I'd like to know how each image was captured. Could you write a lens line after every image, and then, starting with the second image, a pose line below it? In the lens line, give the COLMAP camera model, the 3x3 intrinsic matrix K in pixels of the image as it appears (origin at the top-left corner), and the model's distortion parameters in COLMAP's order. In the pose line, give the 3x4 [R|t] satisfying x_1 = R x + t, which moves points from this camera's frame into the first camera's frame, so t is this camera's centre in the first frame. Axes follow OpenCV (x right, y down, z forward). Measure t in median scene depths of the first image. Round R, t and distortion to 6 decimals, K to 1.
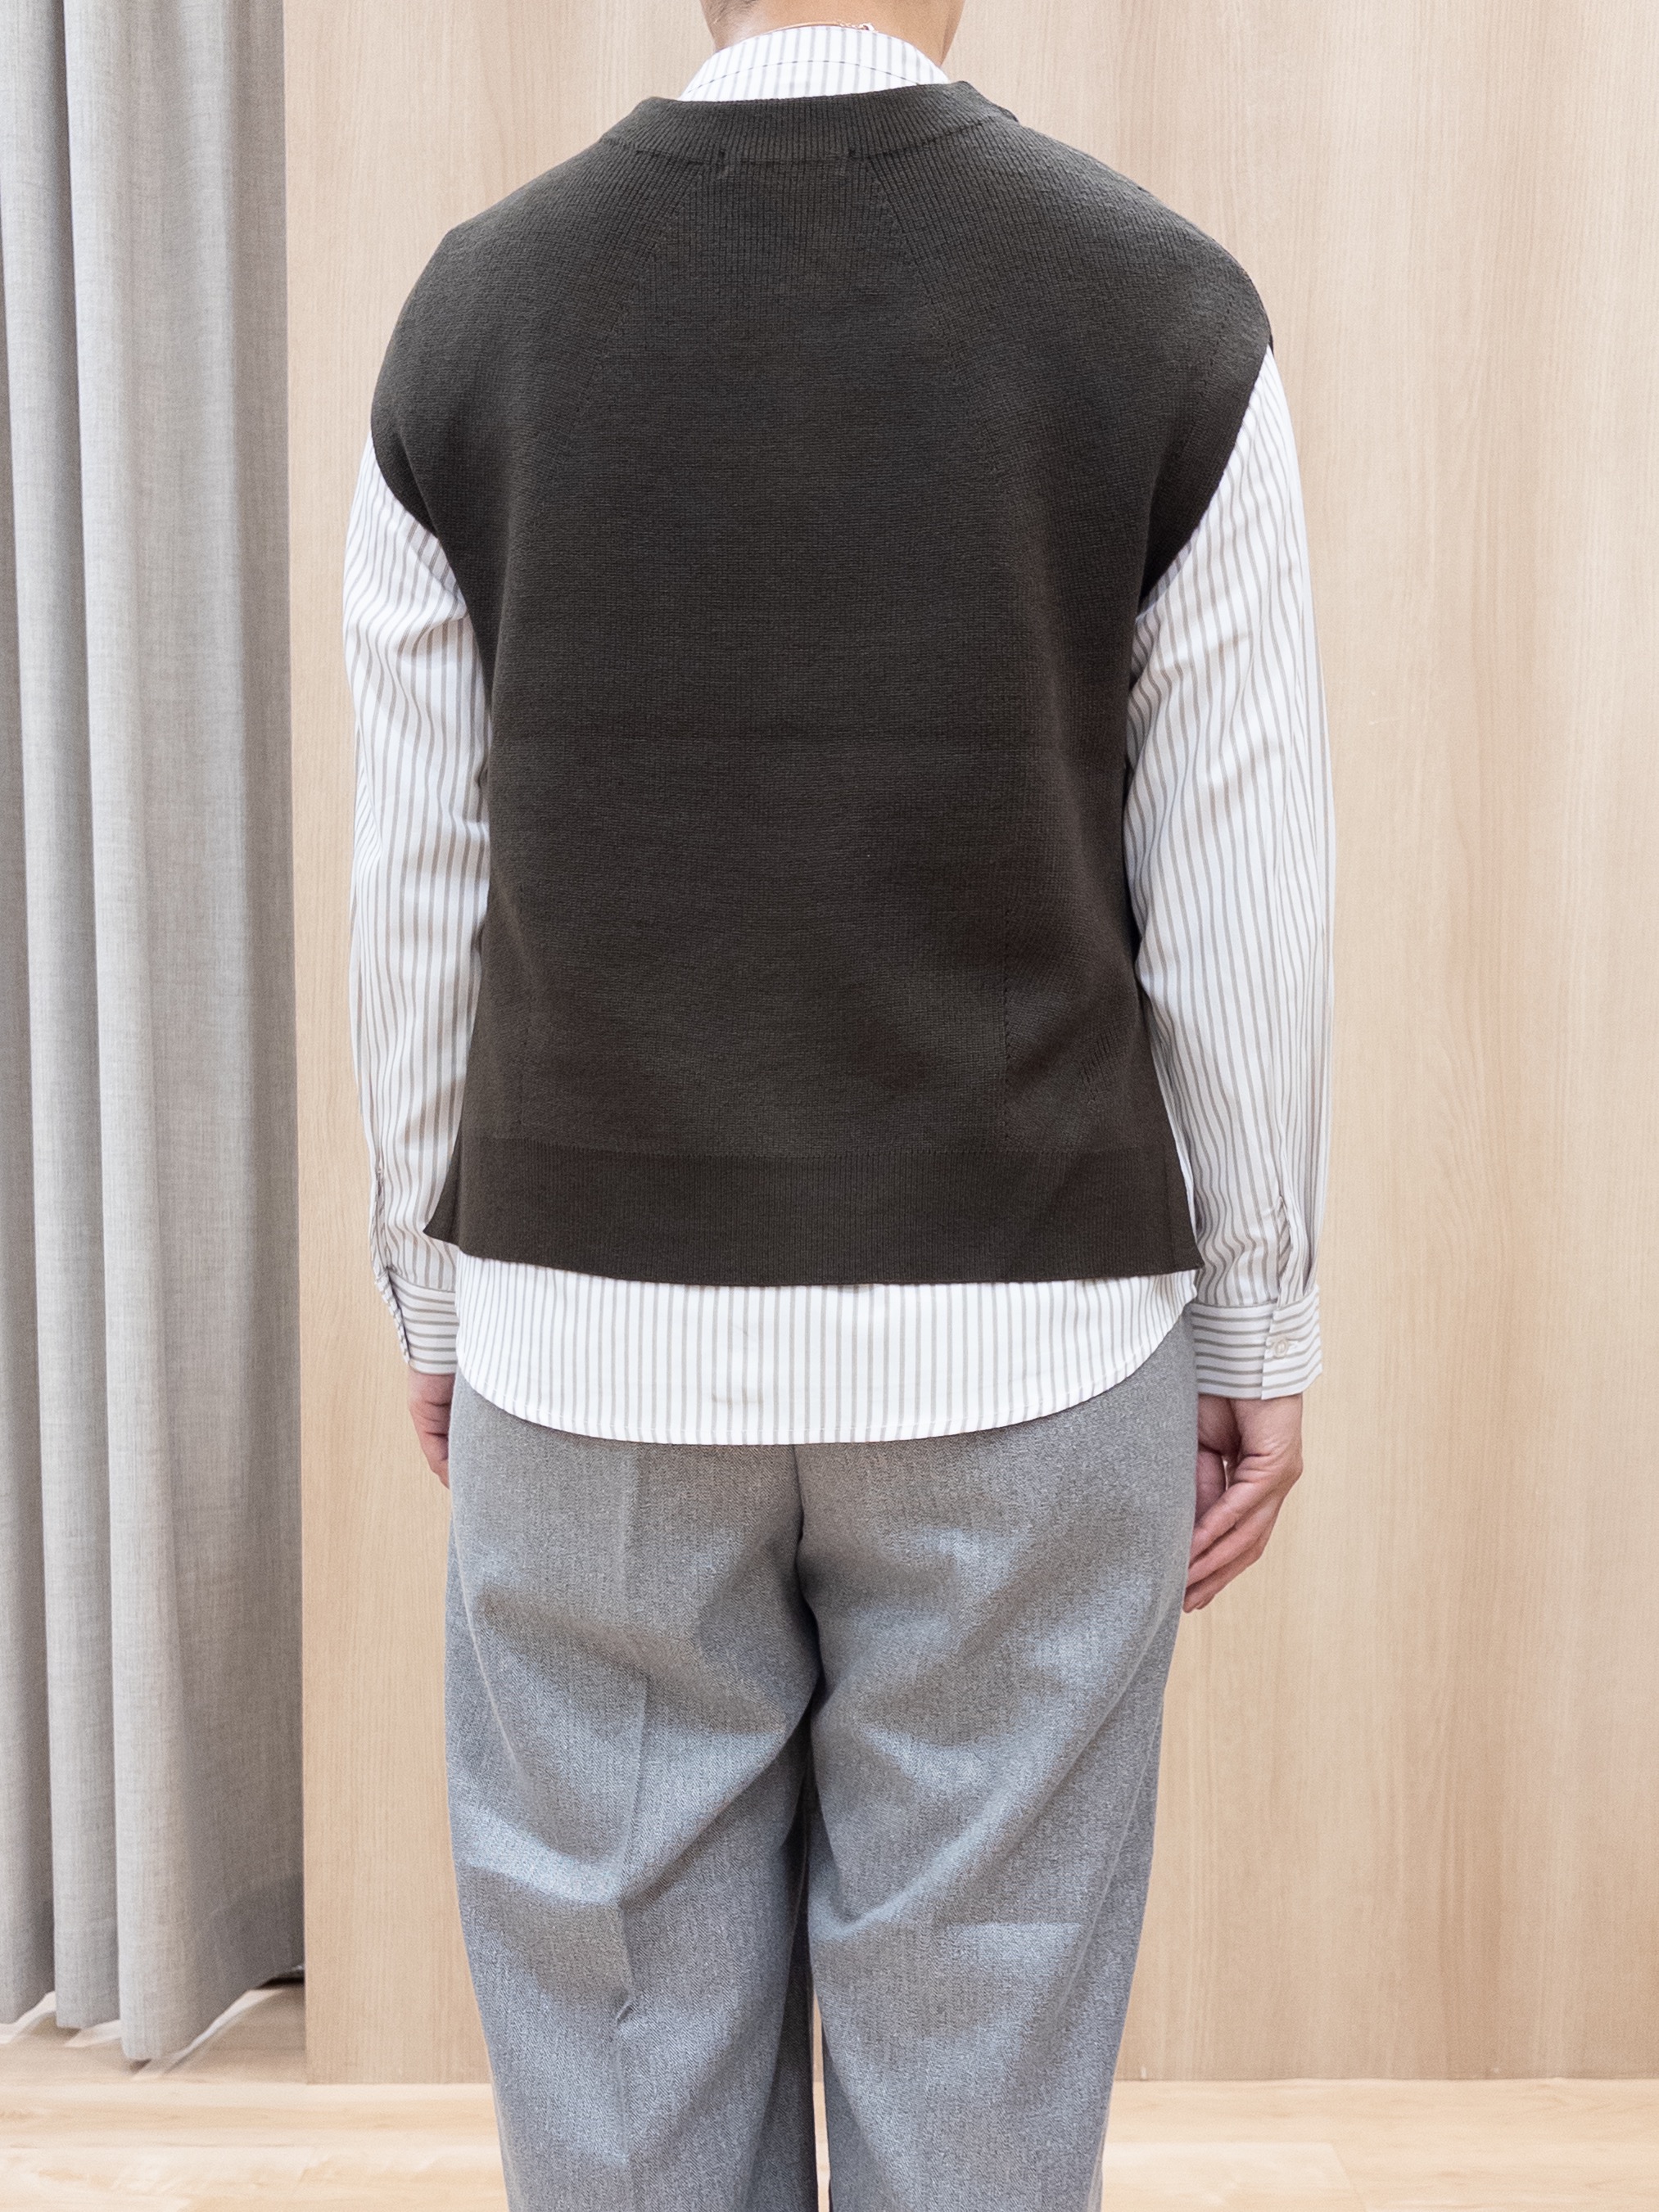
lens RADIAL K [[1707.4, 0, 818.4], [0, 1707.4, 1115.9], [0, 0, 1]] dist [0.005307, -0.001887]
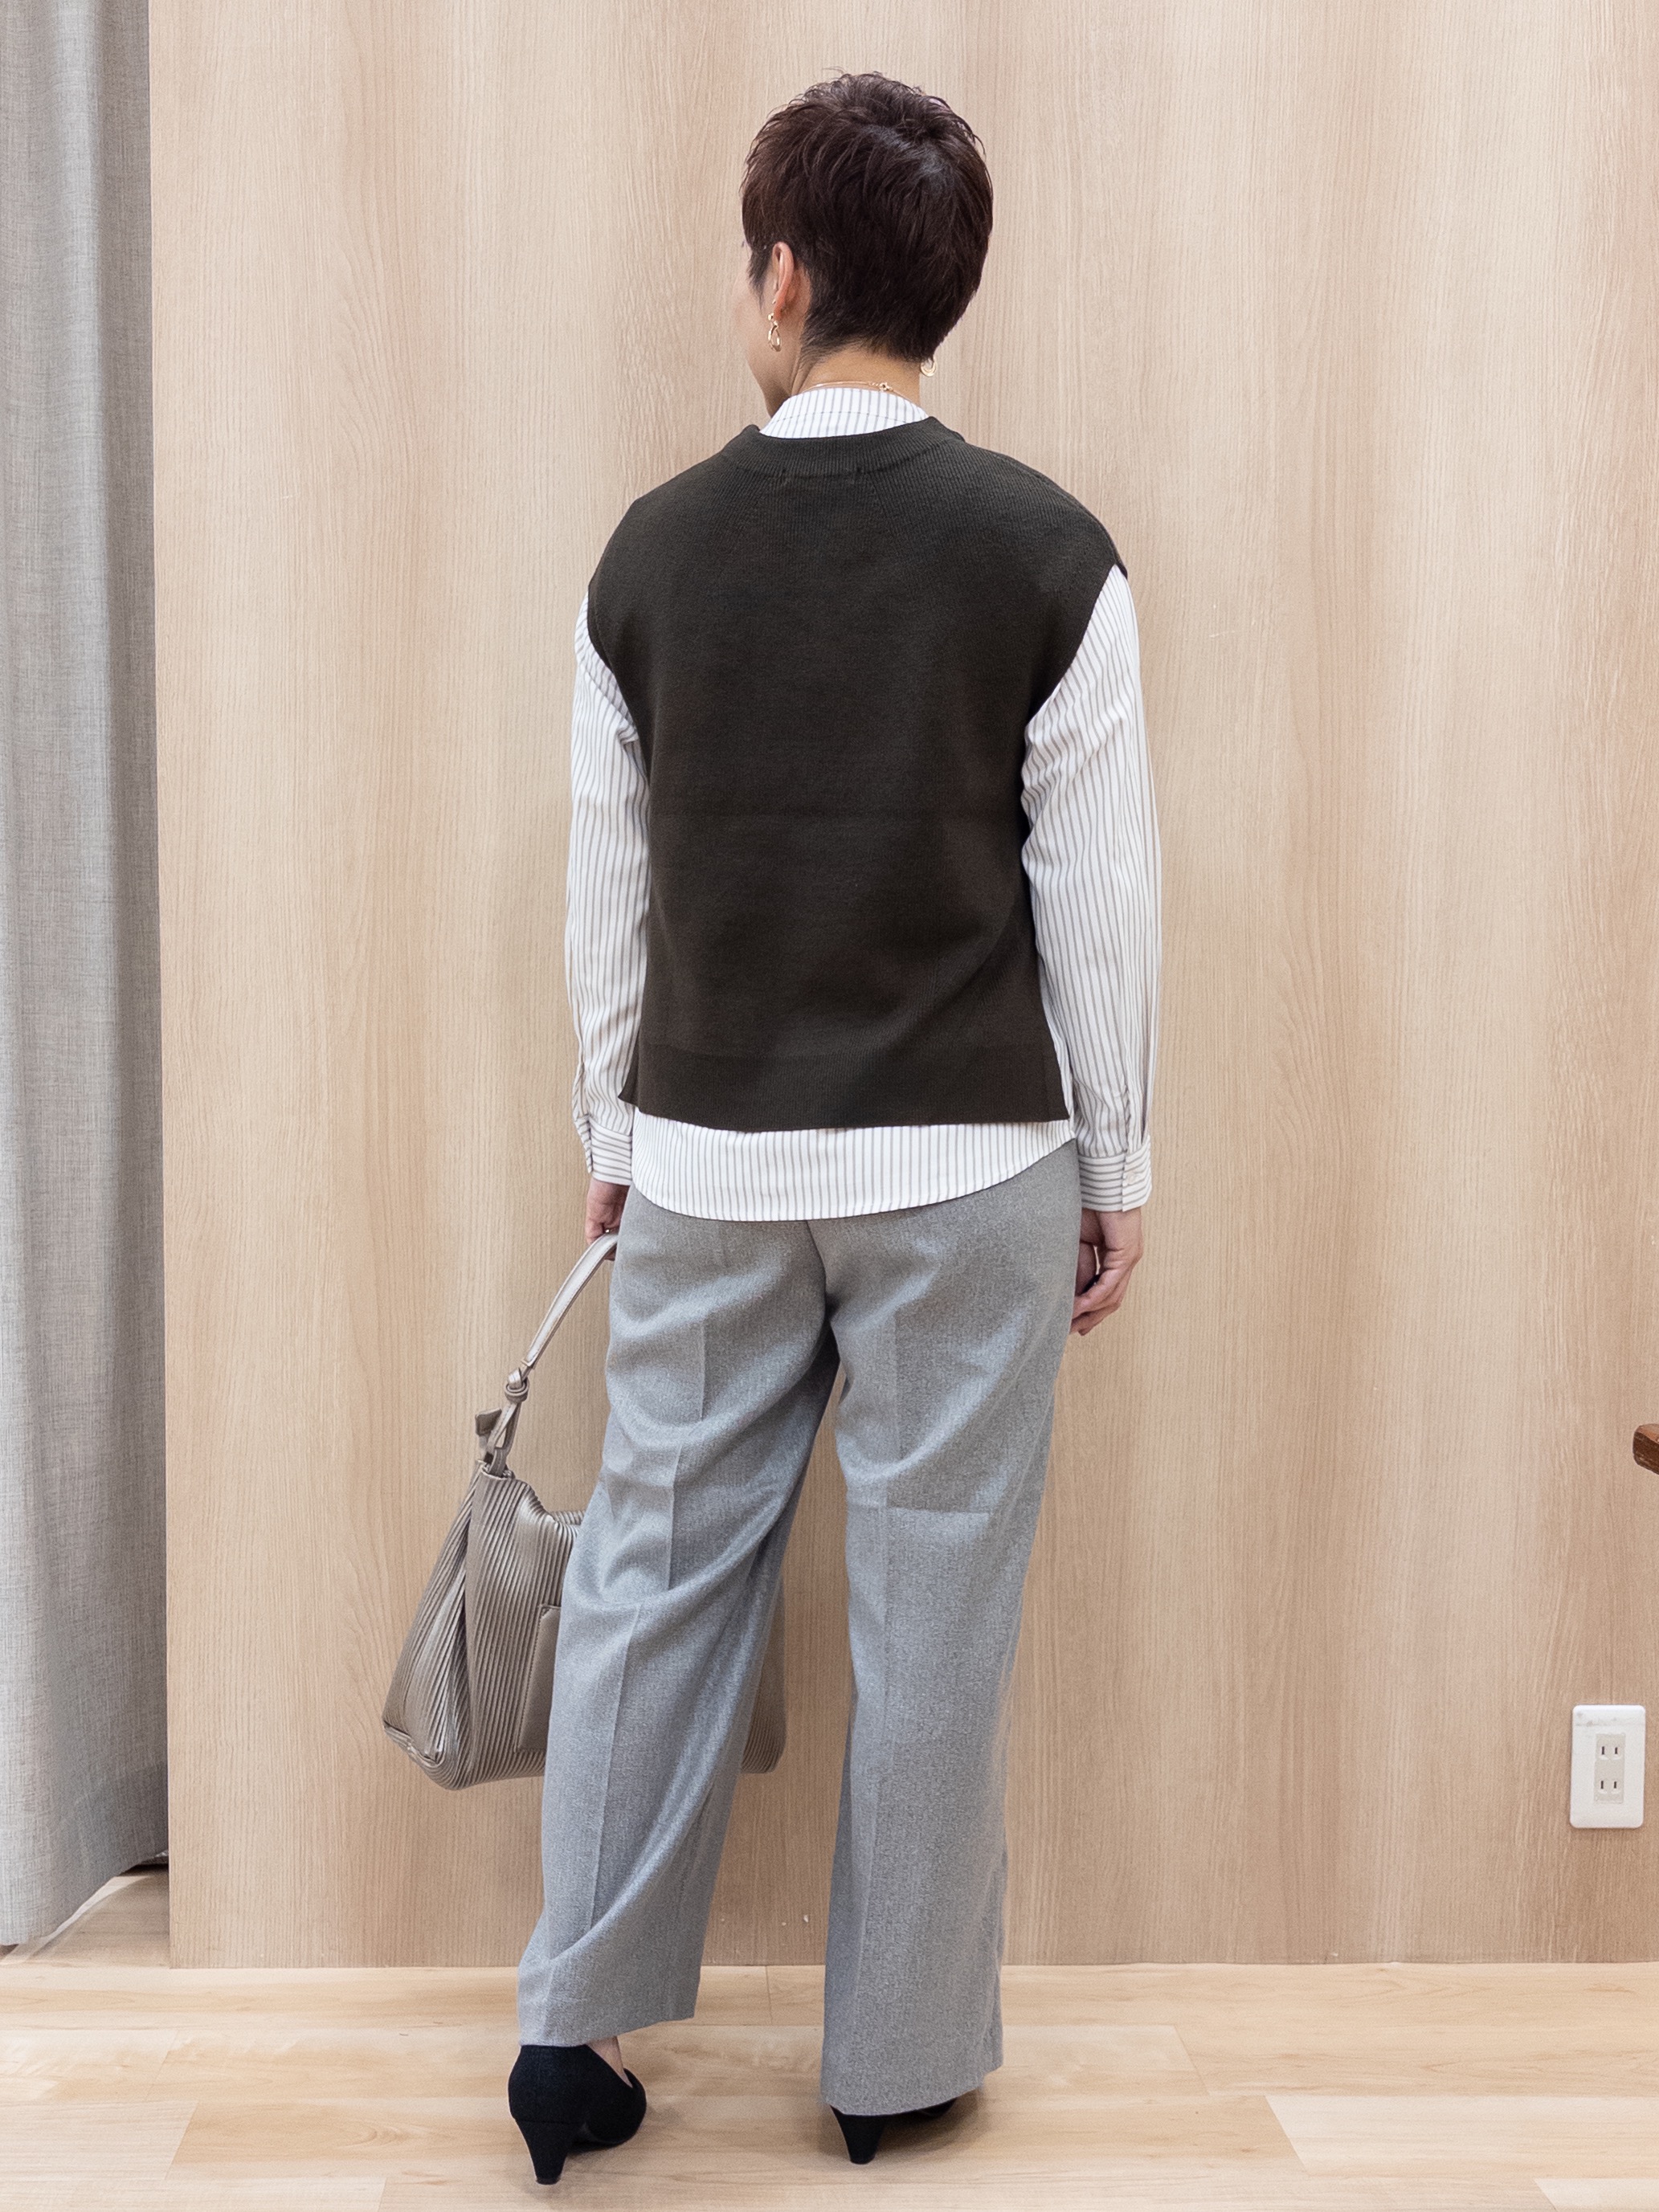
lens RADIAL K [[1707.4, 0, 823.9], [0, 1707.4, 1105.3], [0, 0, 1]] dist [0.005307, -0.001887]
pose [[0.993329, 0.031631, -0.110895, 0.173354], [-0.025595, 0.998134, 0.055438, -0.016610], [0.112441, -0.052230, 0.992285, -0.667280]]
